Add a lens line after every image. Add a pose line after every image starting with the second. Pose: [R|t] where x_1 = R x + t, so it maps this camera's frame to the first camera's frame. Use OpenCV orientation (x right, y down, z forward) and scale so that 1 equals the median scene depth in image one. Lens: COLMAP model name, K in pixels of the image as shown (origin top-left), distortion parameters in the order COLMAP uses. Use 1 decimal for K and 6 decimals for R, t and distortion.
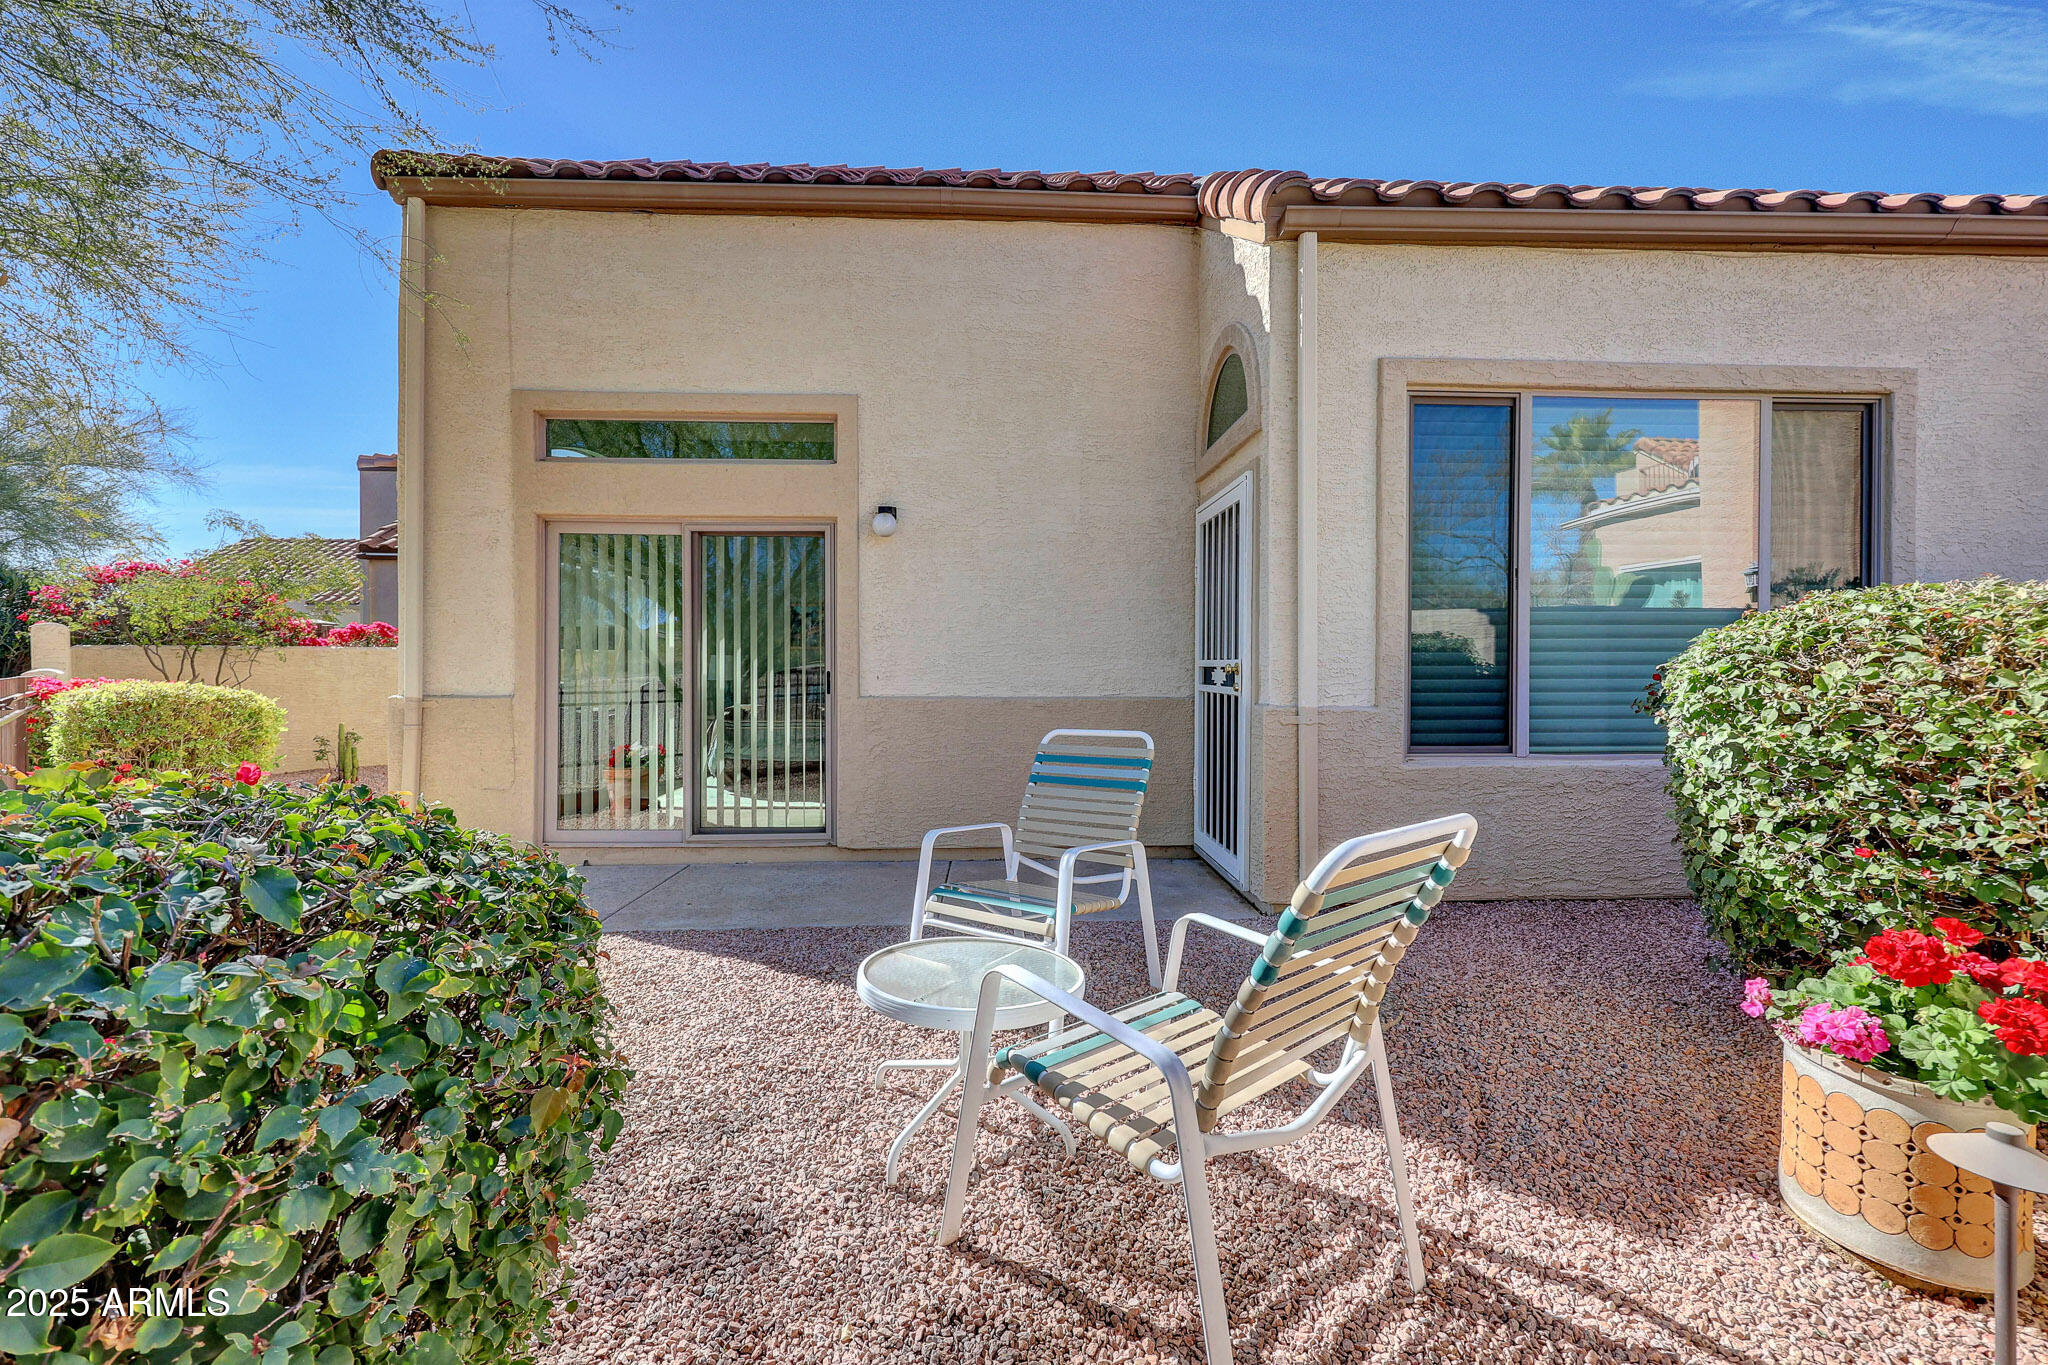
lens RADIAL K [[829.2, 0, 1018.1], [0, 829.2, 668.4], [0, 0, 1]] dist [0.000637, 0.000744]
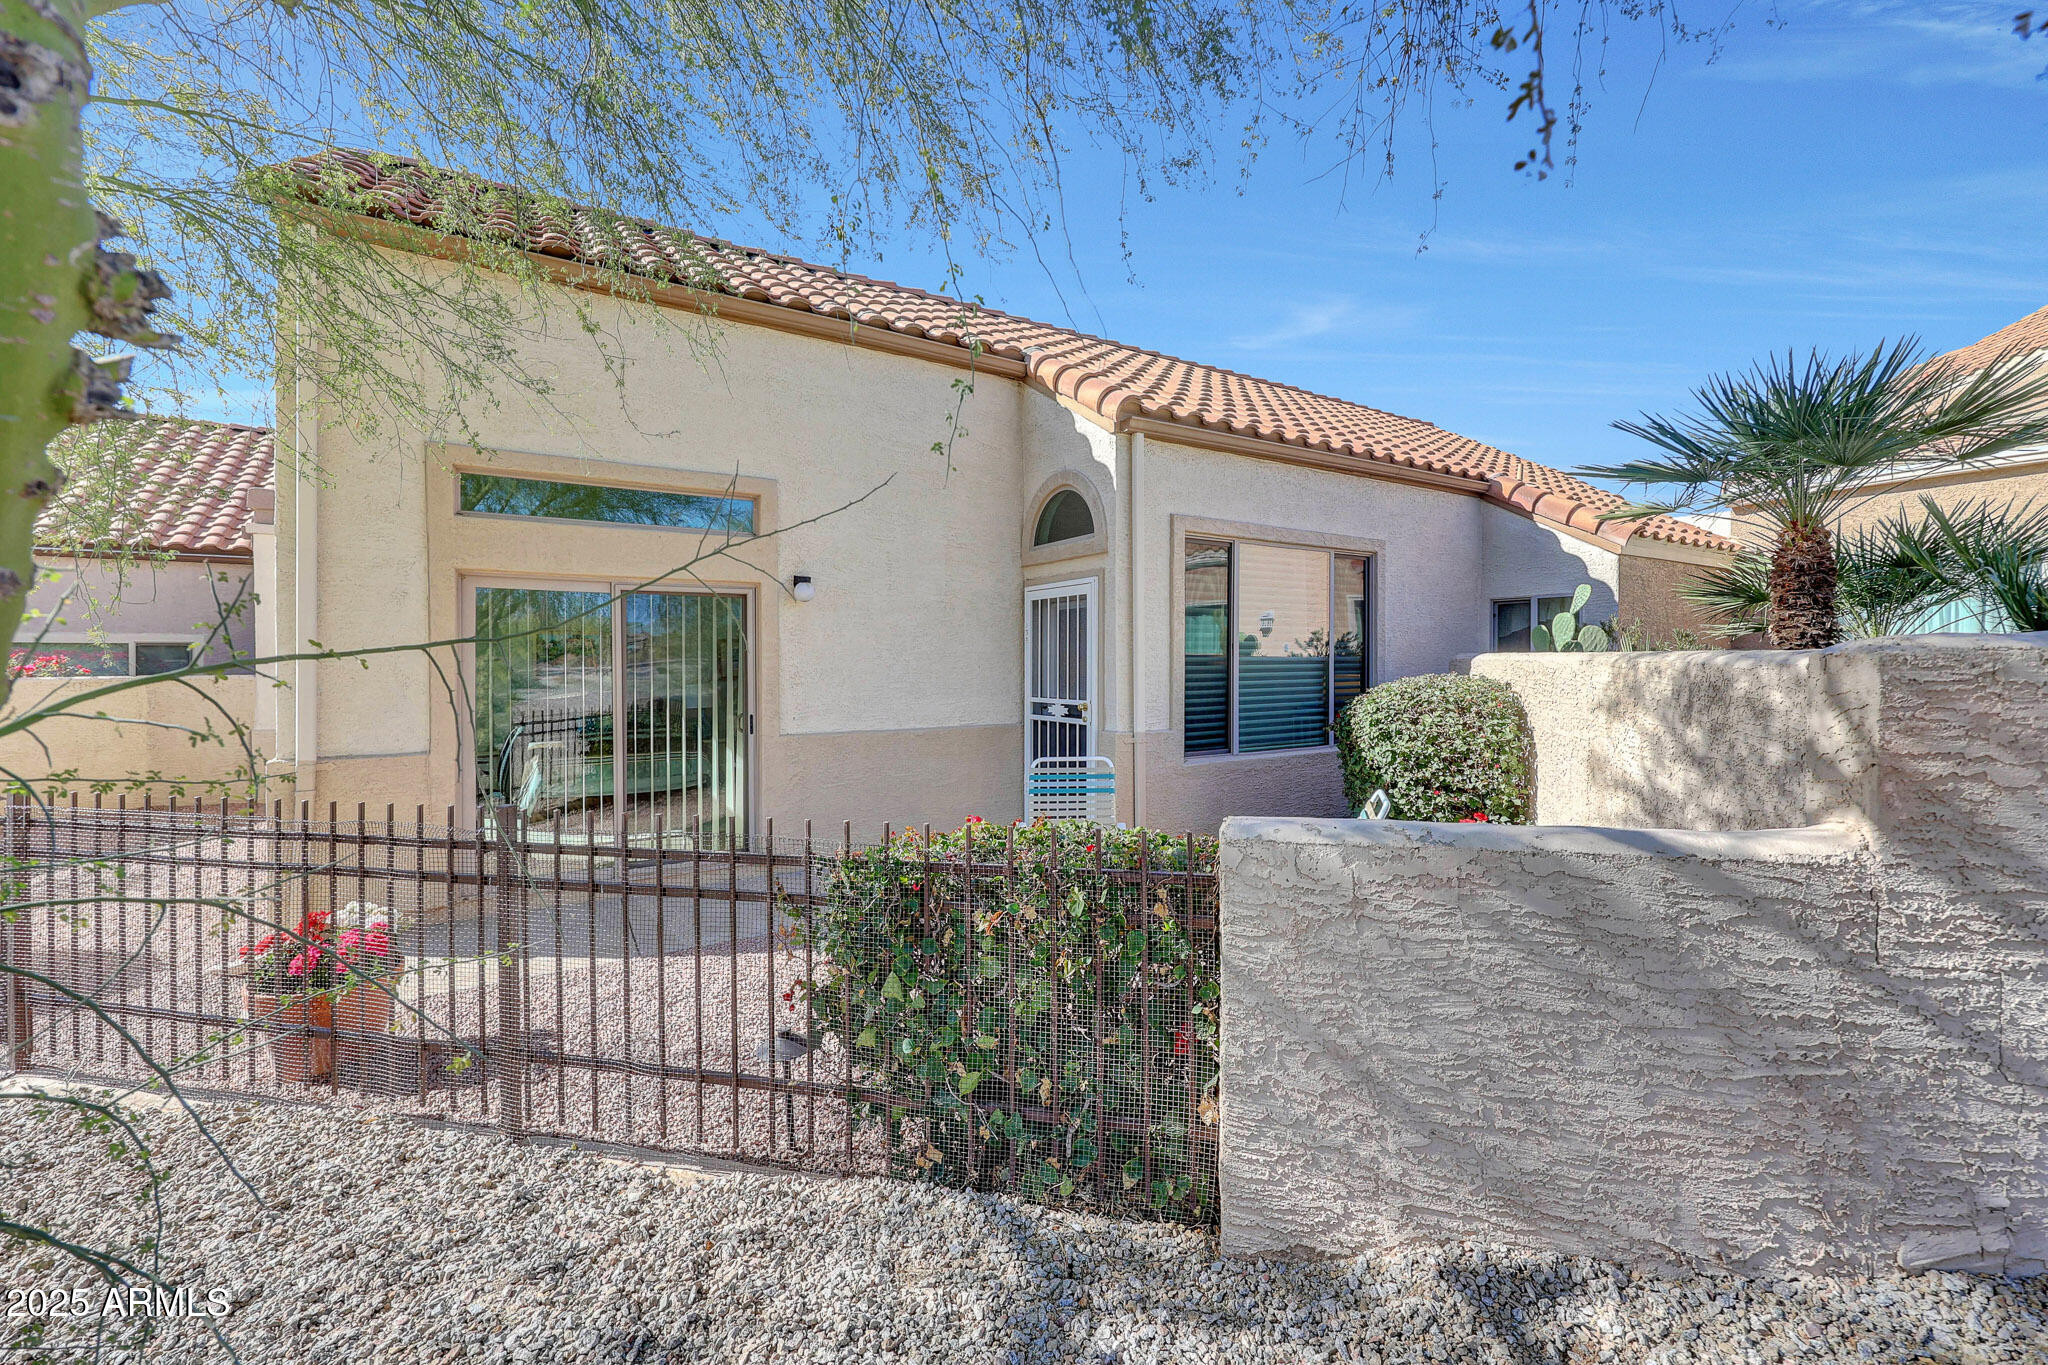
lens RADIAL K [[829.2, 0, 1018.1], [0, 829.2, 668.4], [0, 0, 1]] dist [0.000637, 0.000744]
pose [[0.867899, -0.009949, 0.496641, -0.611514], [0.008535, 0.999950, 0.005116, -0.081375], [-0.496667, -0.000202, 0.867941, -0.247531]]
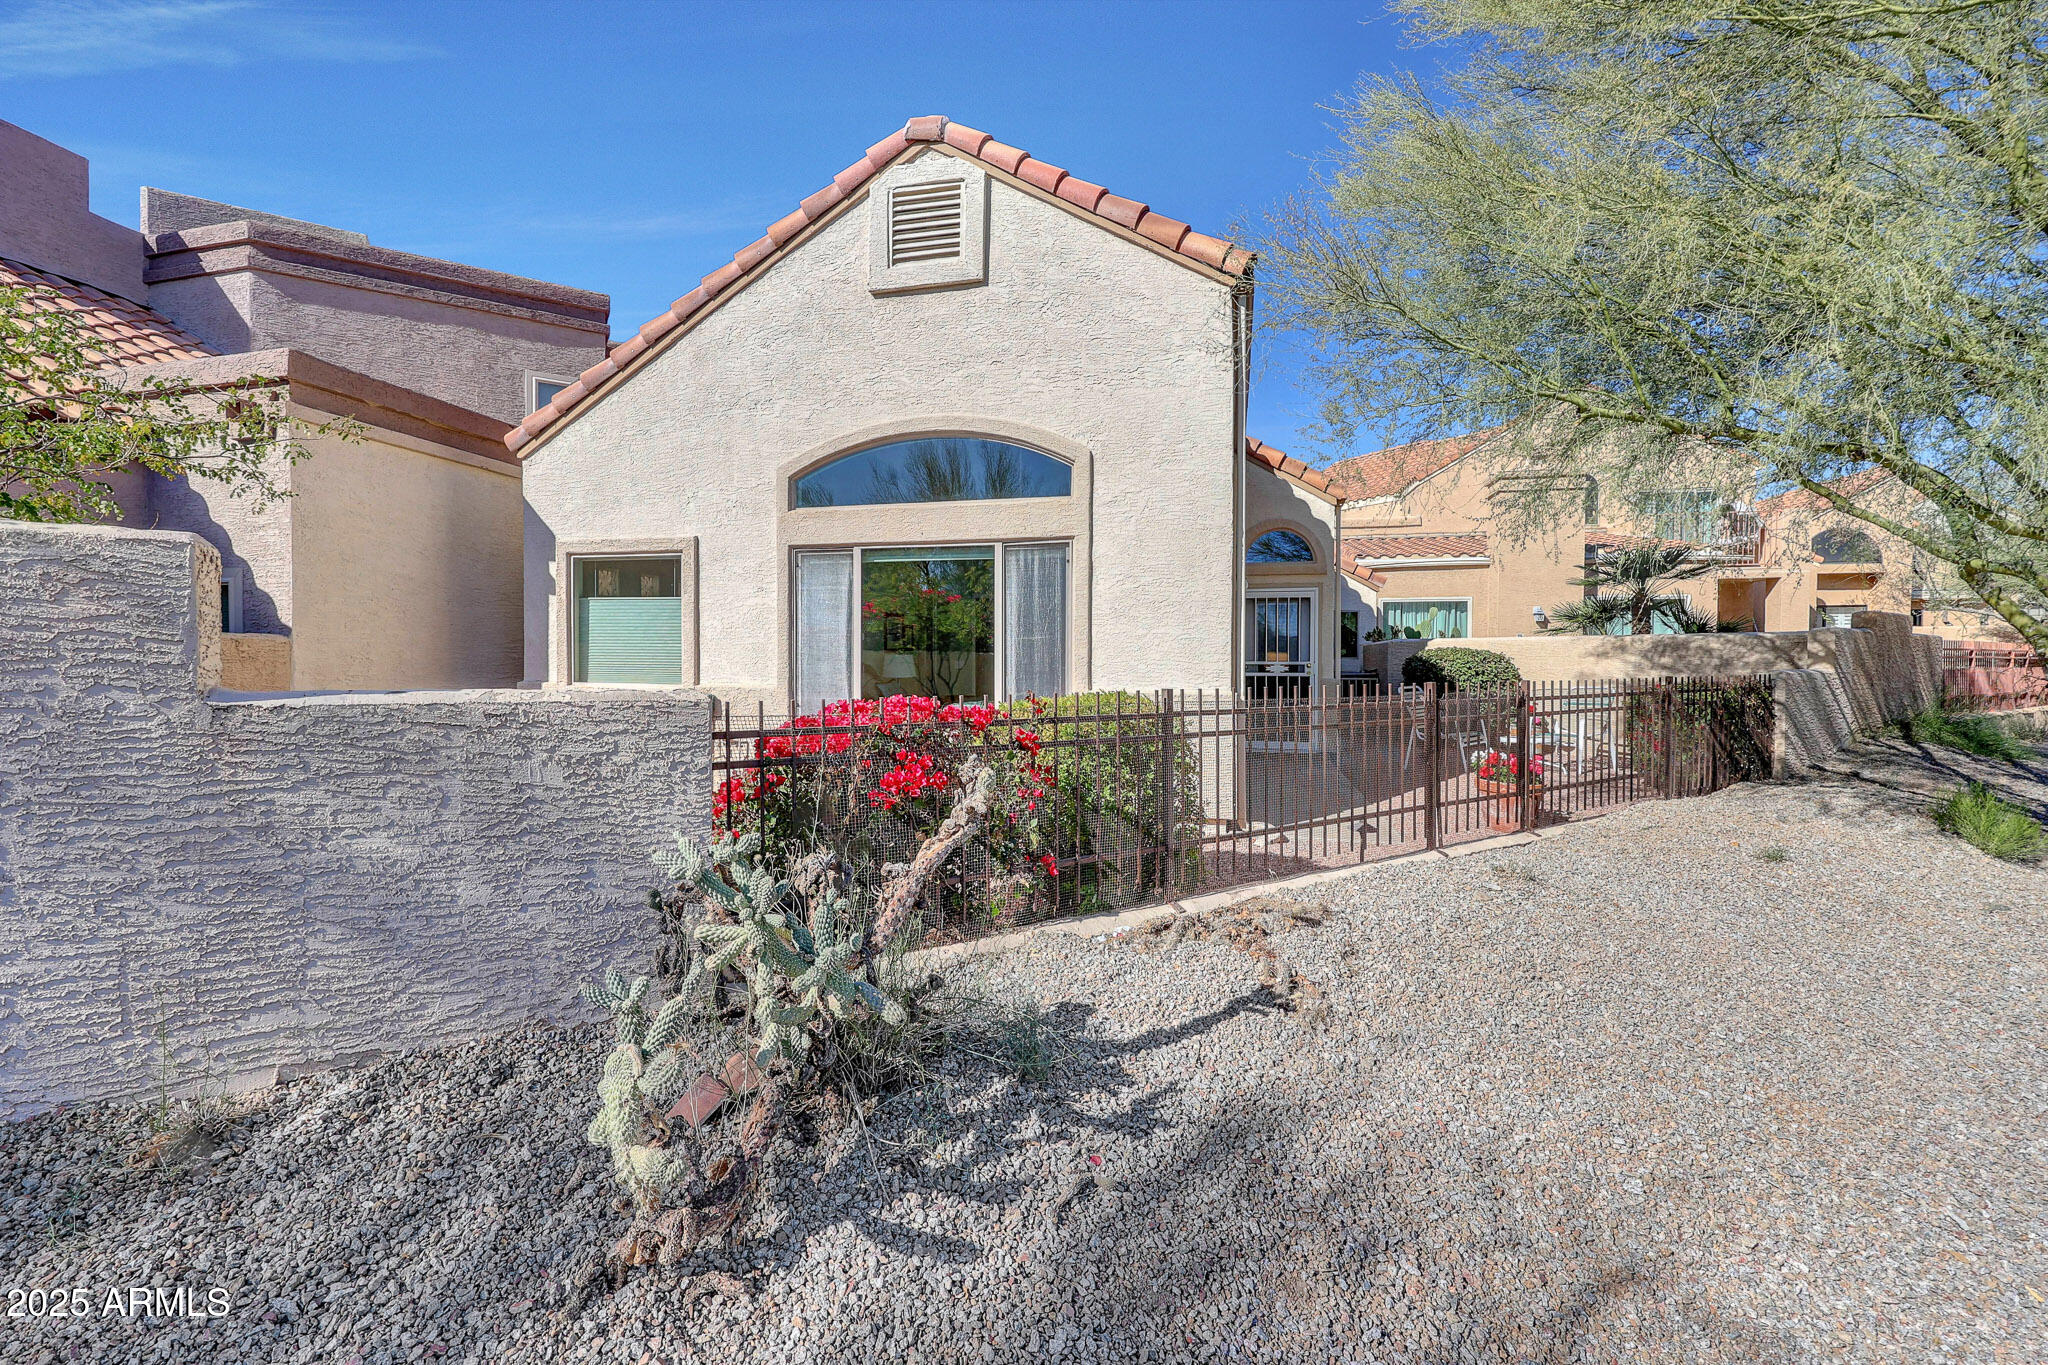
lens RADIAL K [[829.2, 0, 1018.1], [0, 829.2, 668.4], [0, 0, 1]] dist [0.000637, 0.000744]
pose [[0.289537, -0.010156, 0.957113, -2.481381], [0.006781, 0.999940, 0.008559, -0.016915], [-0.957143, 0.004012, 0.289589, 1.172888]]
